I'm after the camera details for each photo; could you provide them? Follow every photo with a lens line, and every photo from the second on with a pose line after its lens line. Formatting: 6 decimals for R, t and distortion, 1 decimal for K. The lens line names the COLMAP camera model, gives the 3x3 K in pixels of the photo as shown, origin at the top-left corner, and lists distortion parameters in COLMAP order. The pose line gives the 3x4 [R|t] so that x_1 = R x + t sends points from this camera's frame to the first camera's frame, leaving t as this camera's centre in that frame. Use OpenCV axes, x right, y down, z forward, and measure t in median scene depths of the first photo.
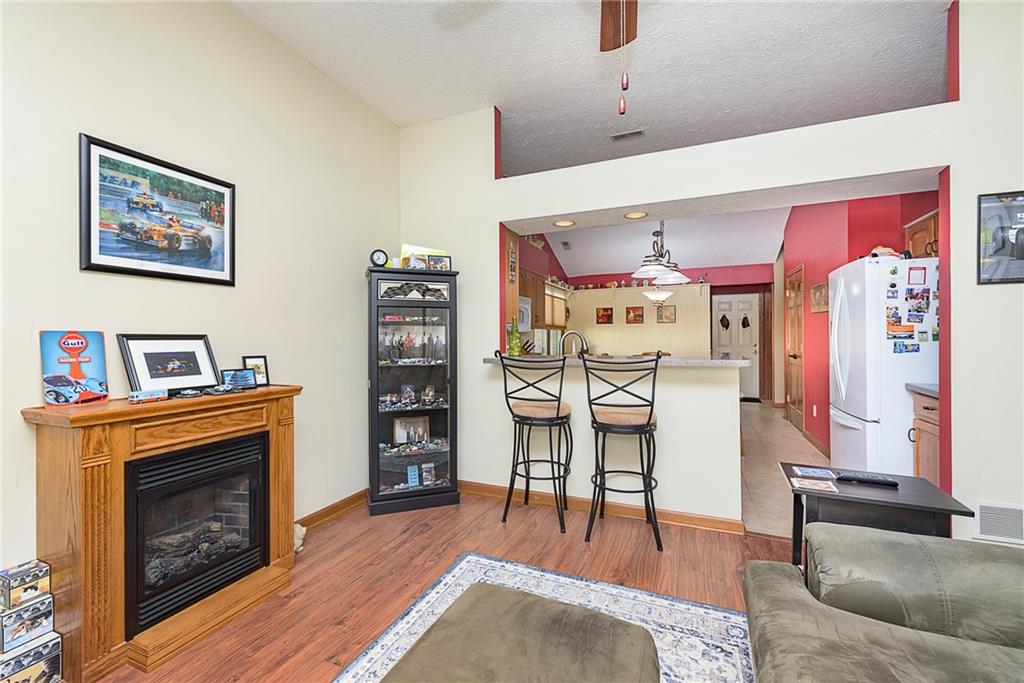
lens RADIAL K [[438.5, 0, 508.6], [0, 438.5, 341.2], [0, 0, 1]] dist [-0.000970, -0.000203]
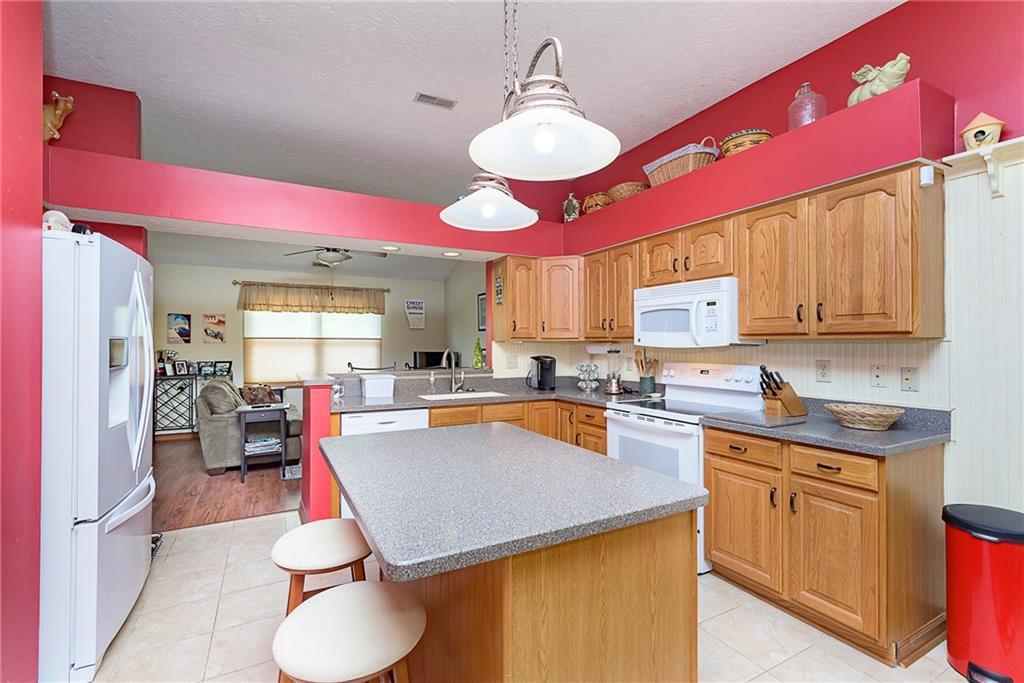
lens RADIAL K [[444.1, 0, 497.5], [0, 444.1, 342.3], [0, 0, 1]] dist [-0.001112, -0.000081]
pose [[-0.642817, 0.004608, -0.766006, 1.411294], [-0.000194, 0.999981, 0.006179, -0.075007], [0.766020, 0.004120, -0.642804, 2.784016]]
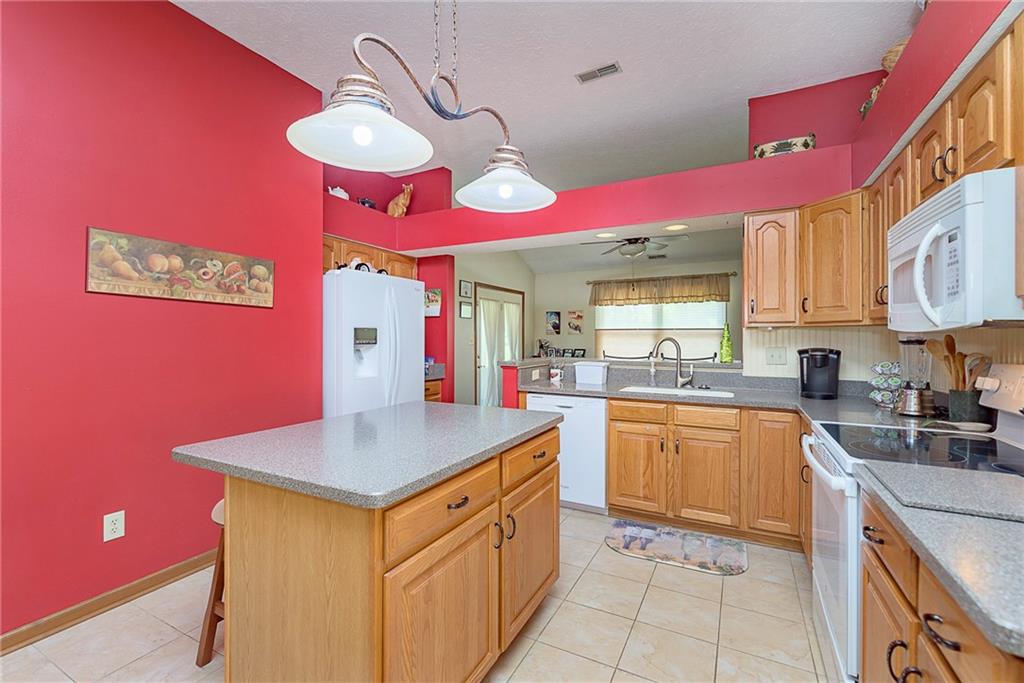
lens RADIAL K [[441.8, 0, 499.2], [0, 441.8, 340.7], [0, 0, 1]] dist [-0.000415, -0.000309]
pose [[-0.995226, 0.004856, 0.097481, 0.641041], [0.006215, 0.999888, 0.013641, -0.050853], [-0.097404, 0.014181, -0.995144, 3.074357]]
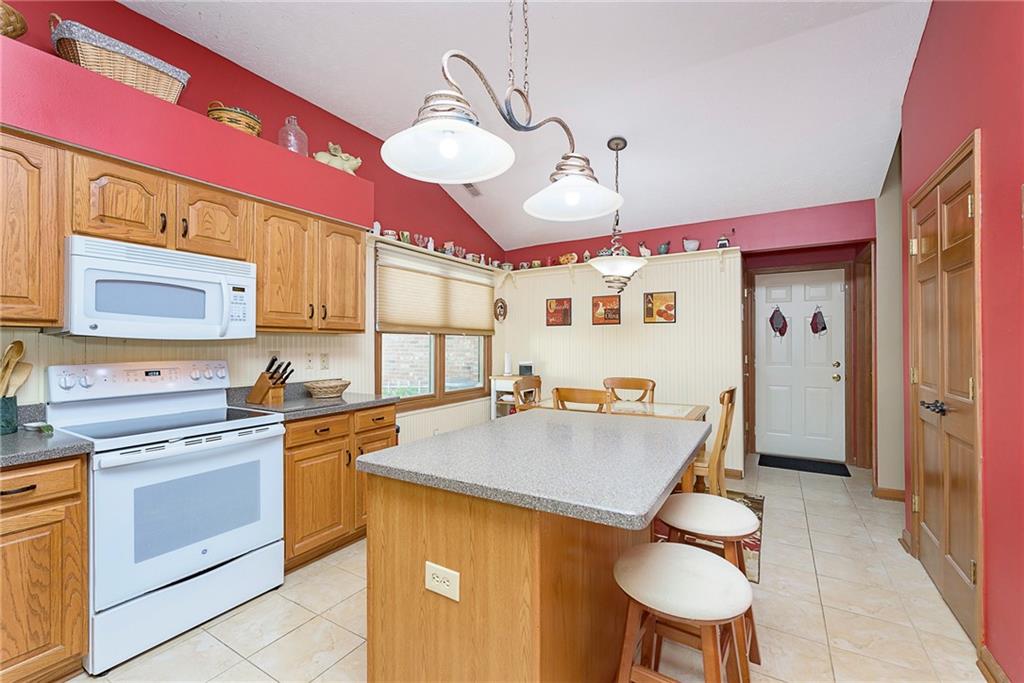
lens RADIAL K [[438.5, 0, 508.6], [0, 438.5, 341.2], [0, 0, 1]] dist [-0.000970, -0.000203]
pose [[0.989222, 0.003921, -0.146372, 0.905389], [-0.005792, 0.999907, -0.012362, -0.040329], [0.146310, 0.013077, 0.989152, 1.526040]]
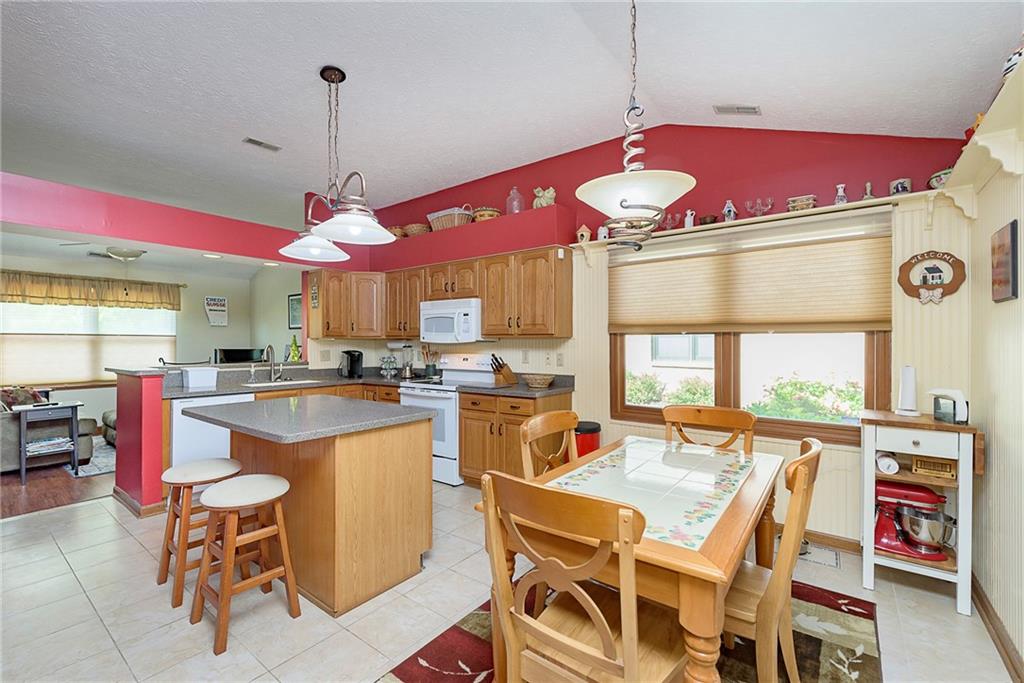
lens RADIAL K [[441.8, 0, 499.2], [0, 441.8, 340.7], [0, 0, 1]] dist [-0.000415, -0.000309]
pose [[-0.267493, 0.003823, -0.963552, 1.879138], [-0.005108, 0.999972, 0.005385, -0.073140], [0.963546, 0.006362, -0.267466, 3.089821]]
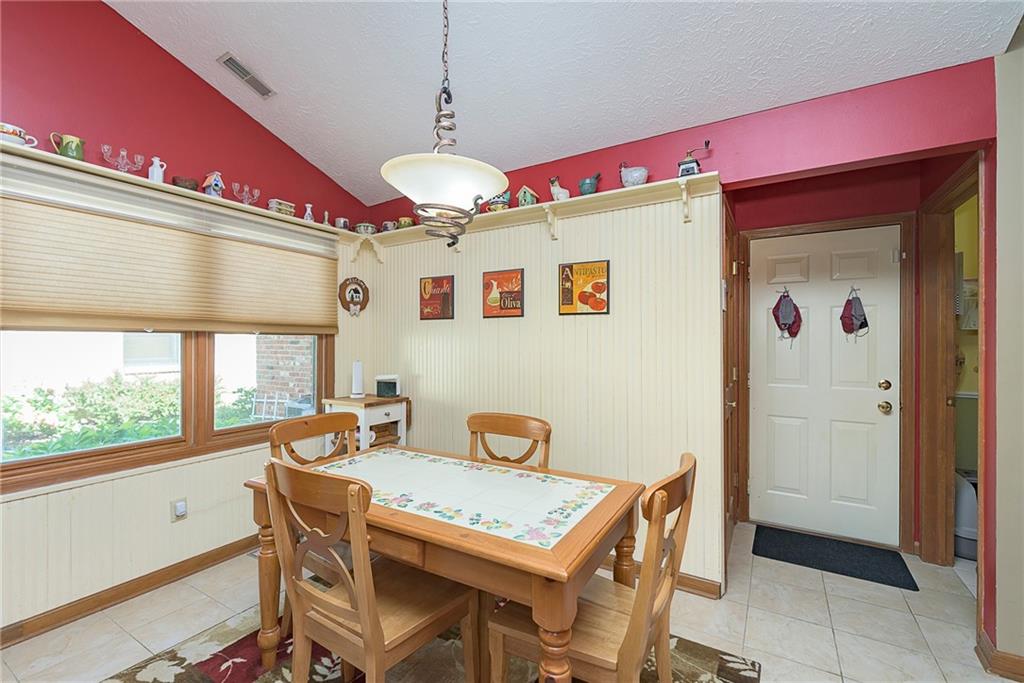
lens RADIAL K [[441.8, 0, 499.2], [0, 441.8, 340.7], [0, 0, 1]] dist [-0.000415, -0.000309]
pose [[0.987022, 0.008500, -0.160362, 1.262278], [-0.010000, 0.999913, -0.008551, -0.070130], [0.160275, 0.010044, 0.987021, 2.405355]]
